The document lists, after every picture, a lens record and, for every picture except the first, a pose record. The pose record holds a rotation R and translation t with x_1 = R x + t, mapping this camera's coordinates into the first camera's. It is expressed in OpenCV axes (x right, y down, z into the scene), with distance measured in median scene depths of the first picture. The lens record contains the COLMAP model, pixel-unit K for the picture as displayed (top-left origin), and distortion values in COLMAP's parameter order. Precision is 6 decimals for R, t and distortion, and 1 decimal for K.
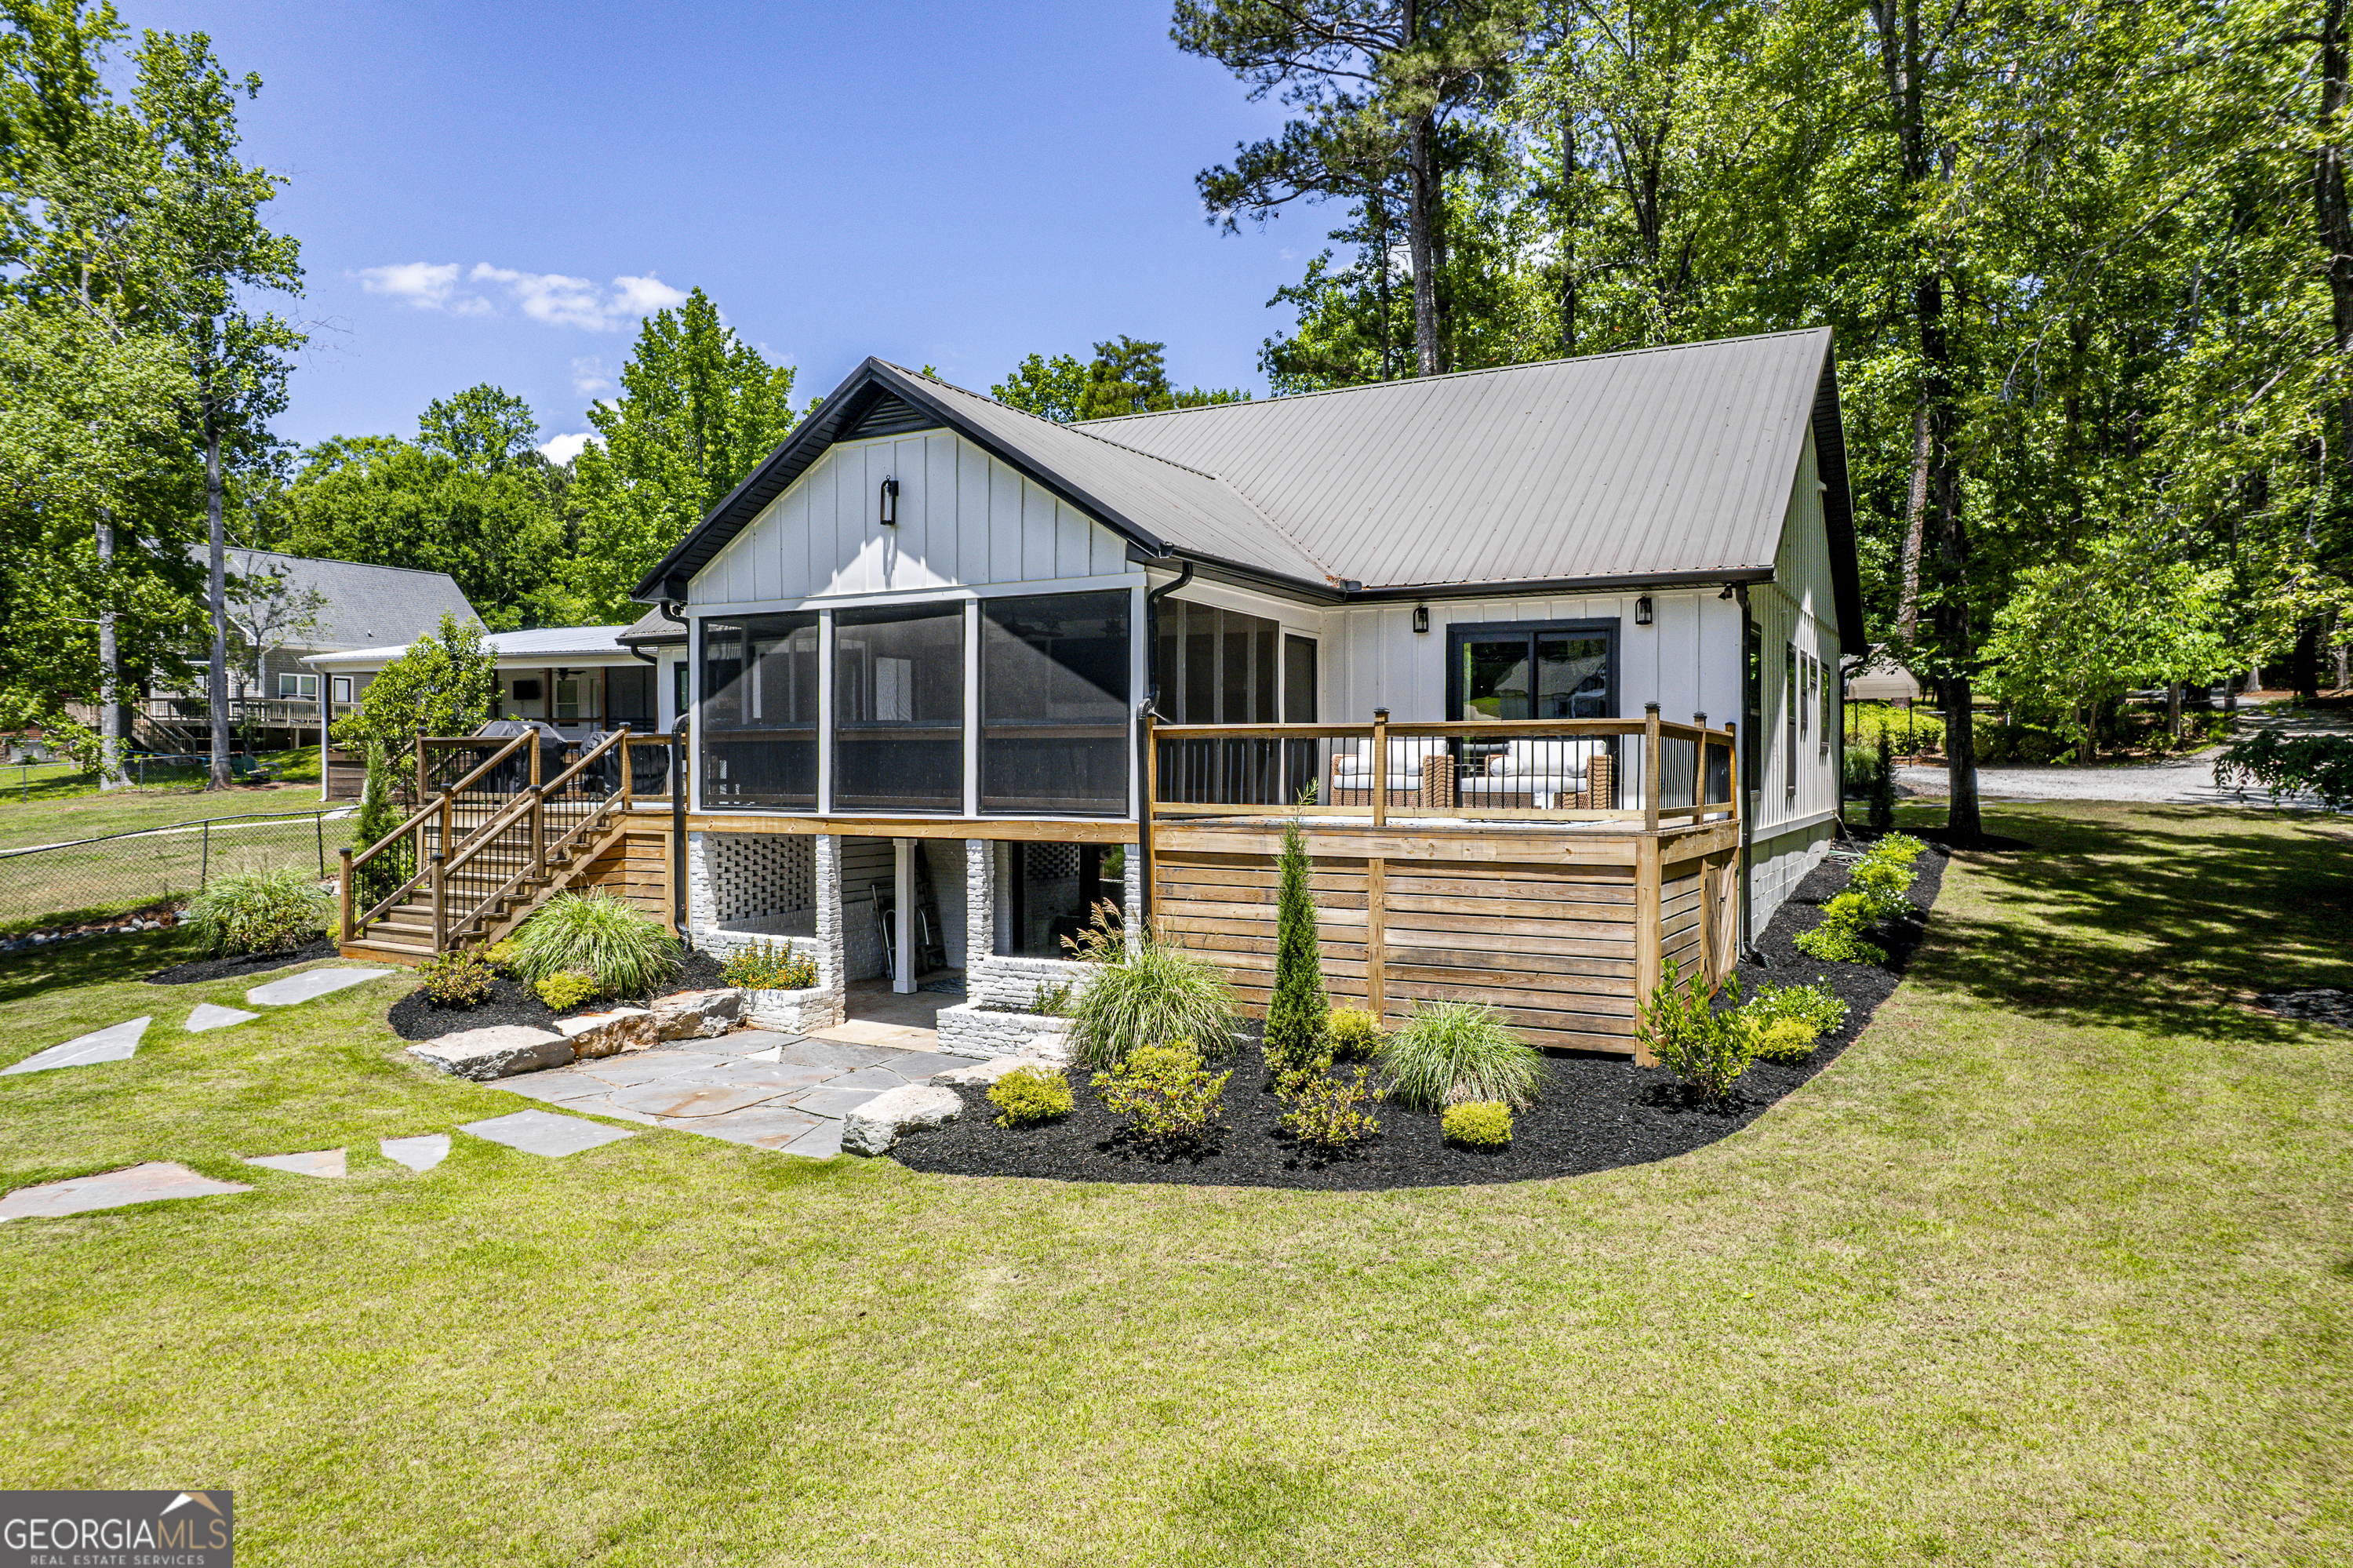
lens RADIAL K [[1508.4, 0, 1160.3], [0, 1508.4, 793.1], [0, 0, 1]] dist [-0.077770, 0.069597]
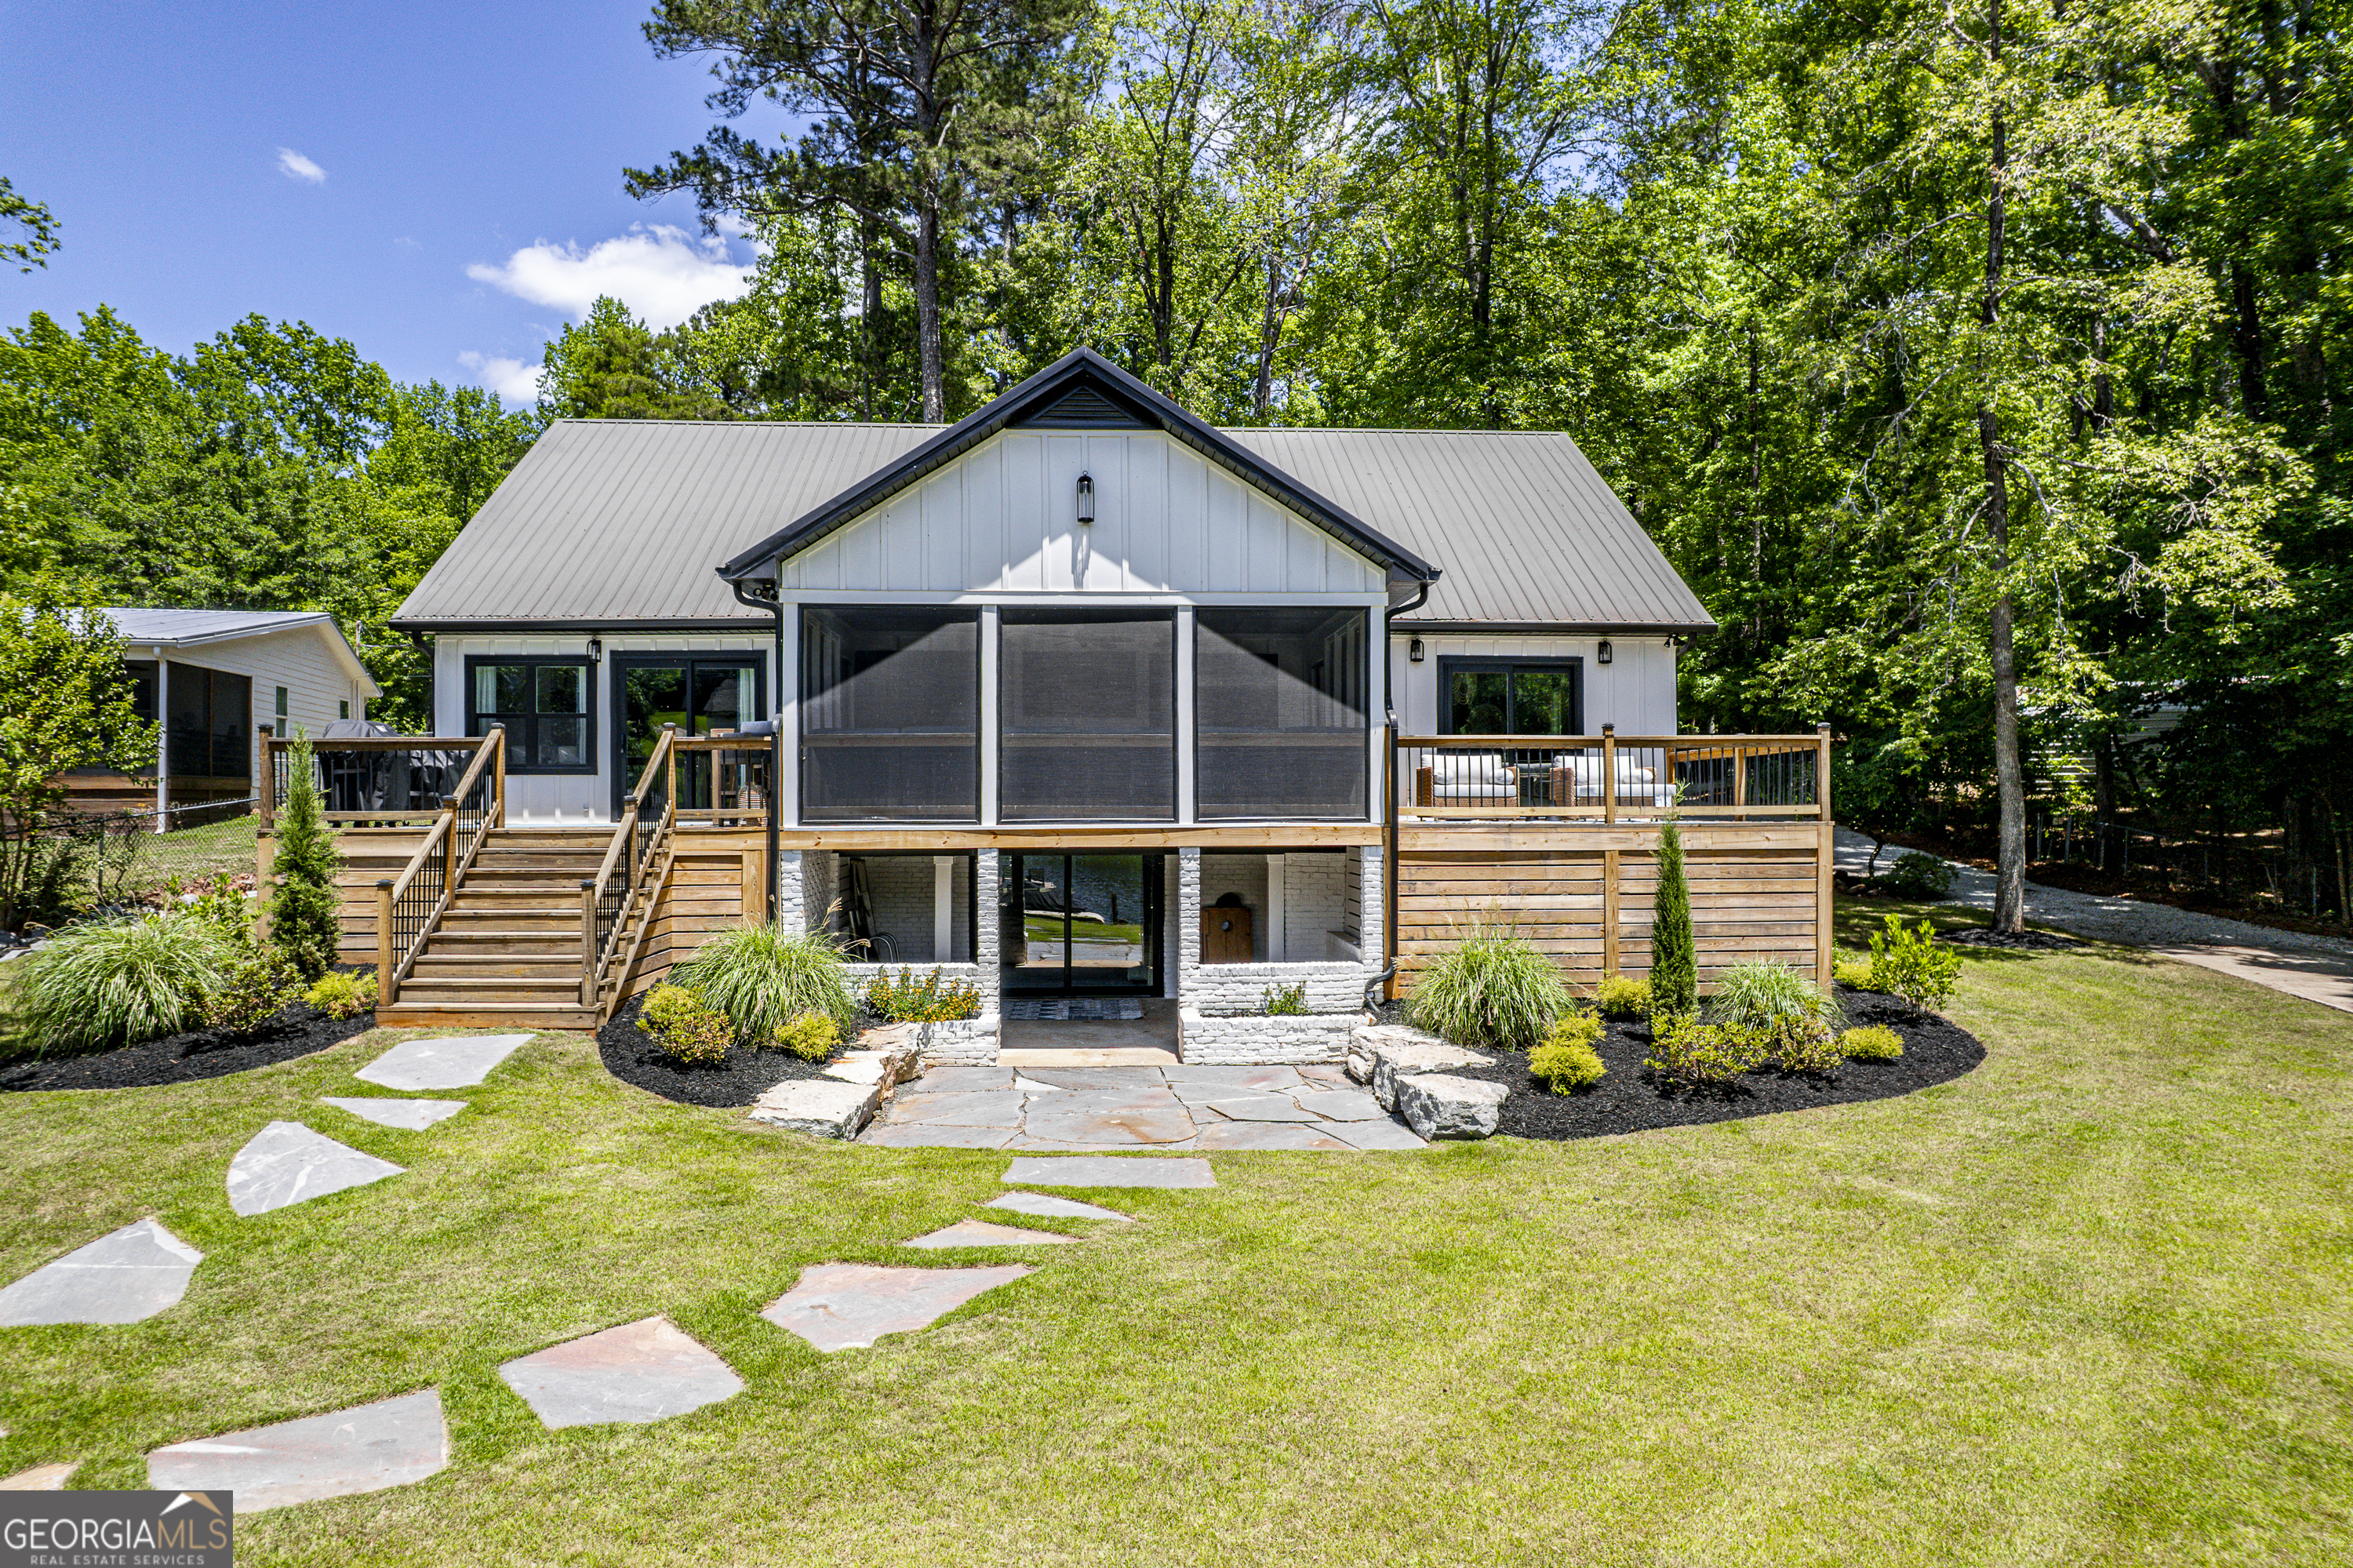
lens RADIAL K [[1508.4, 0, 1174.9], [0, 1508.4, 789.6], [0, 0, 1]] dist [-0.077770, 0.069597]
pose [[0.834618, 0.002463, 0.550823, -0.668094], [0.013632, 0.999591, -0.025125, 0.017128], [-0.550660, 0.028478, 0.834244, 0.172655]]
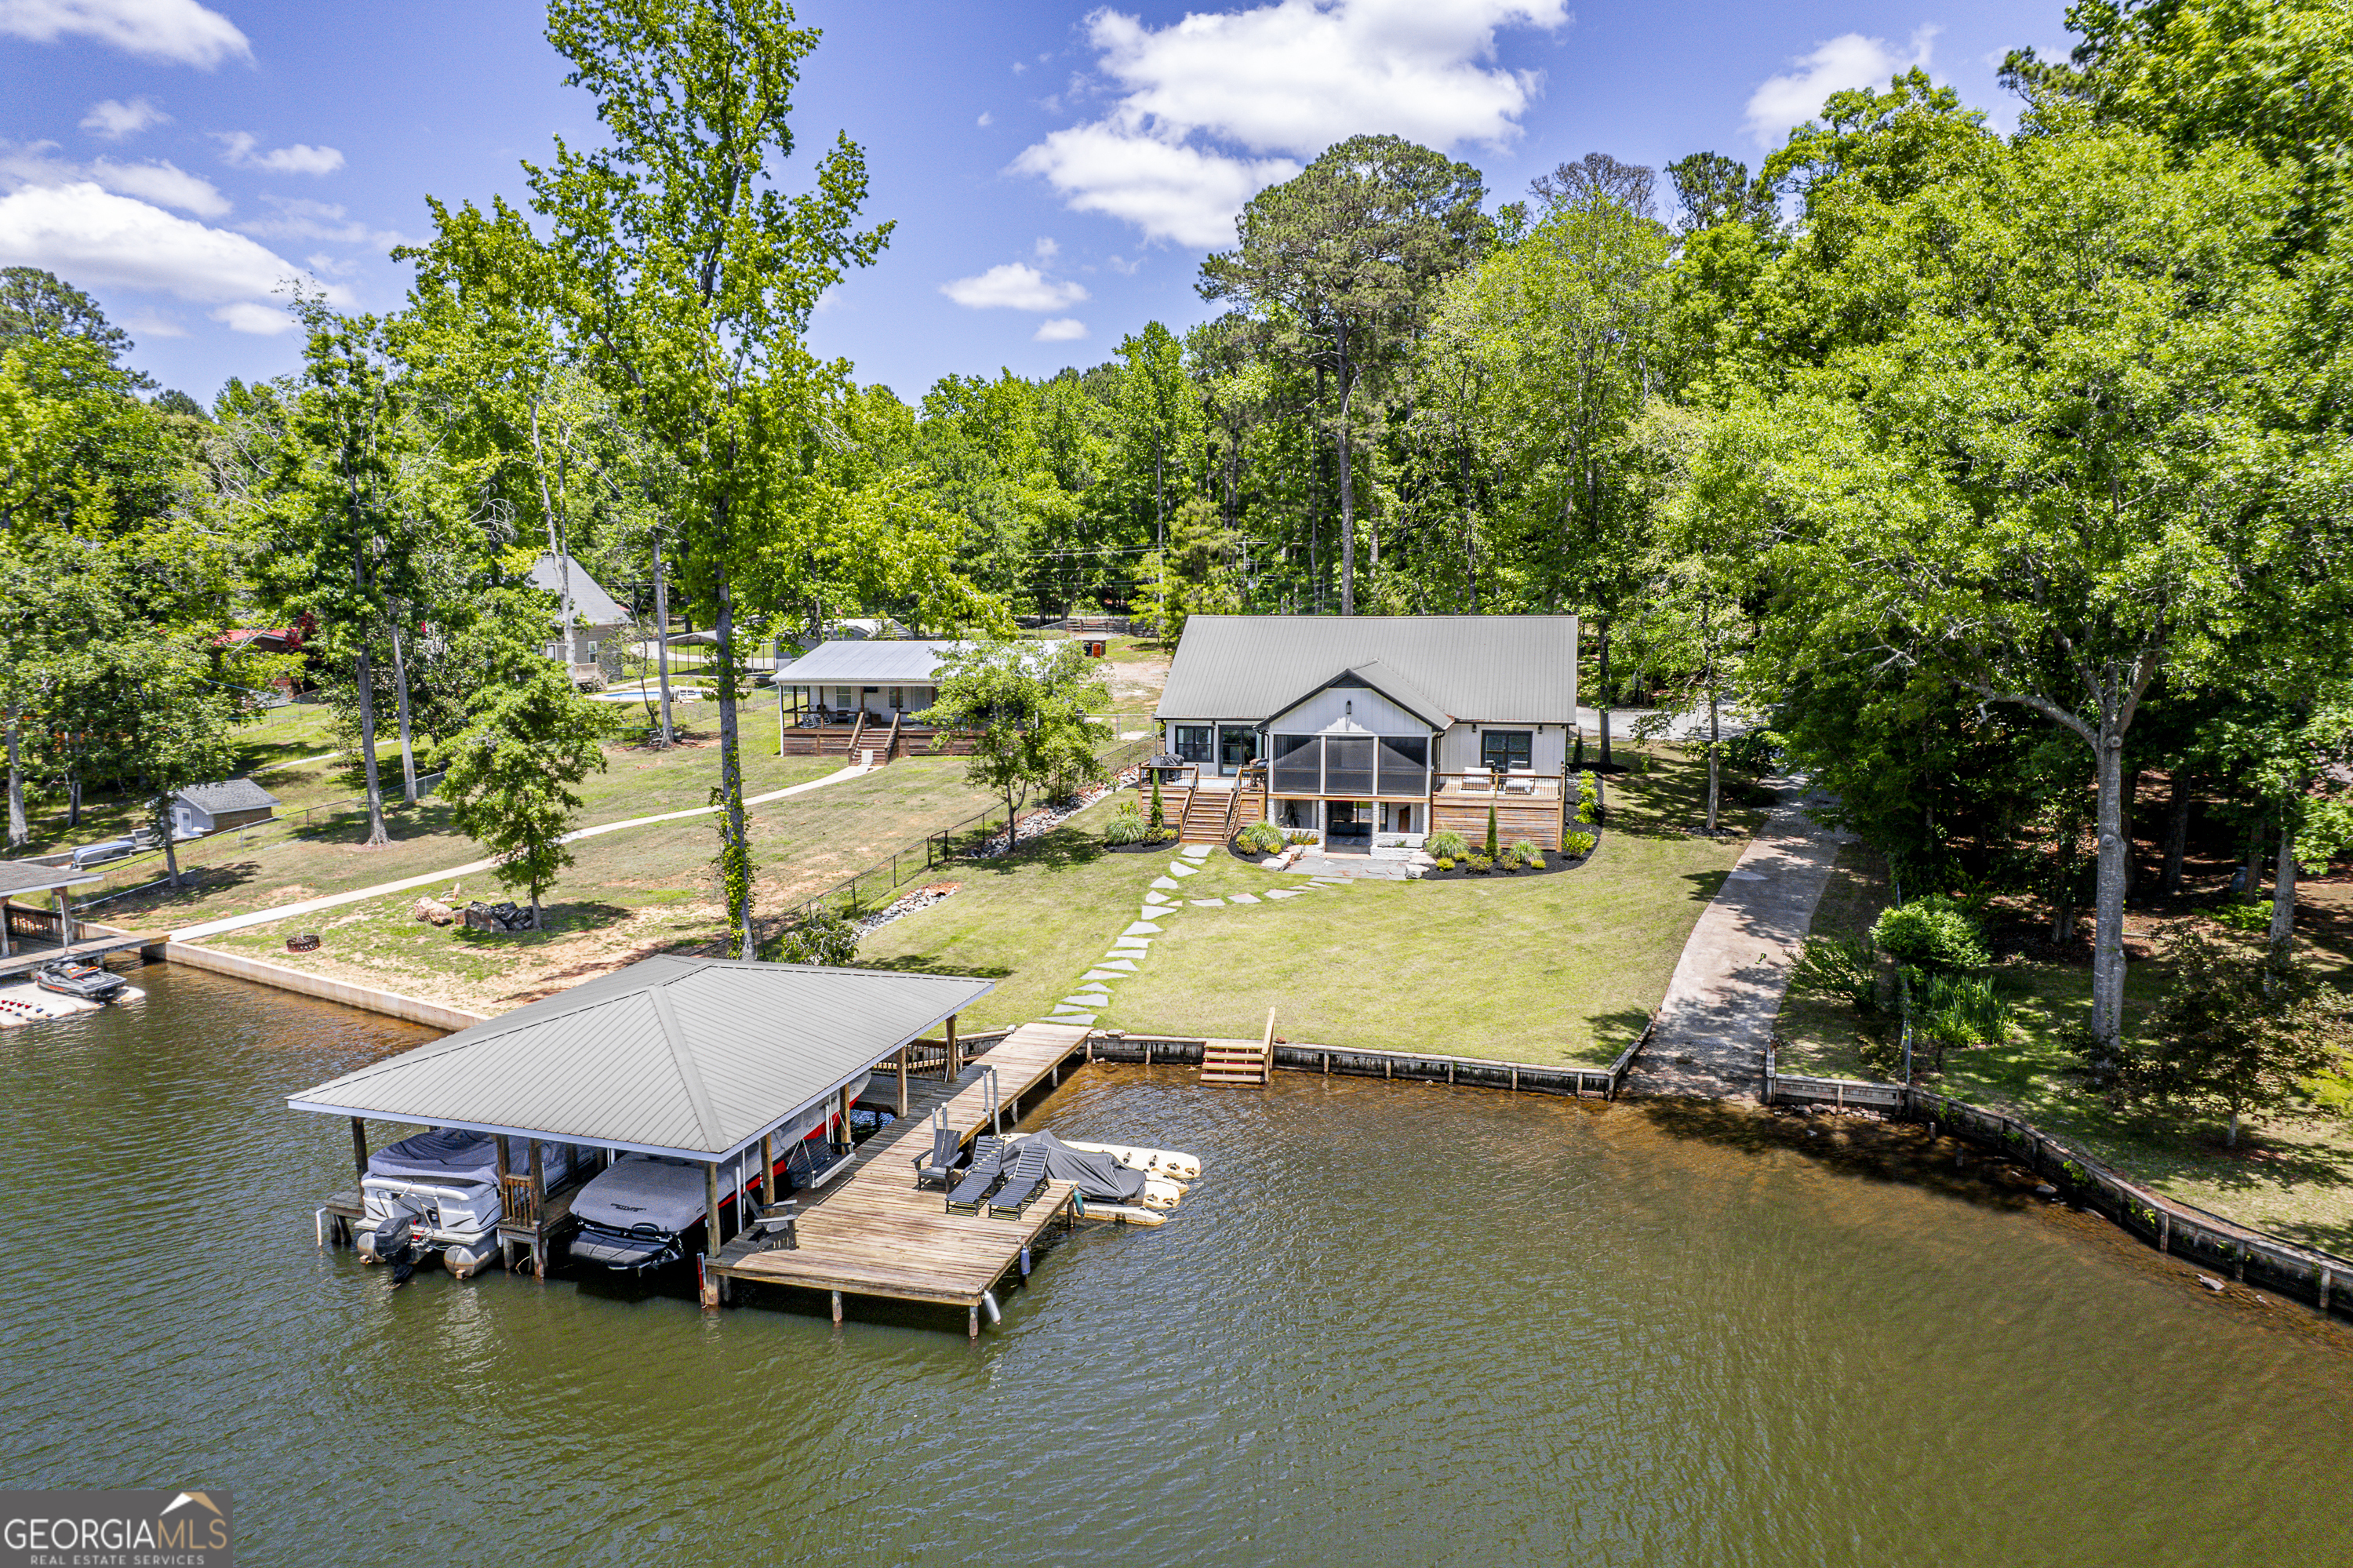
lens RADIAL K [[1508.4, 0, 1165.8], [0, 1508.4, 788.0], [0, 0, 1]] dist [-0.077770, 0.069597]
pose [[0.967713, -0.039309, 0.248971, -1.506616], [0.011913, 0.993793, 0.110602, -0.406864], [-0.251773, -0.104065, 0.962175, -2.356981]]
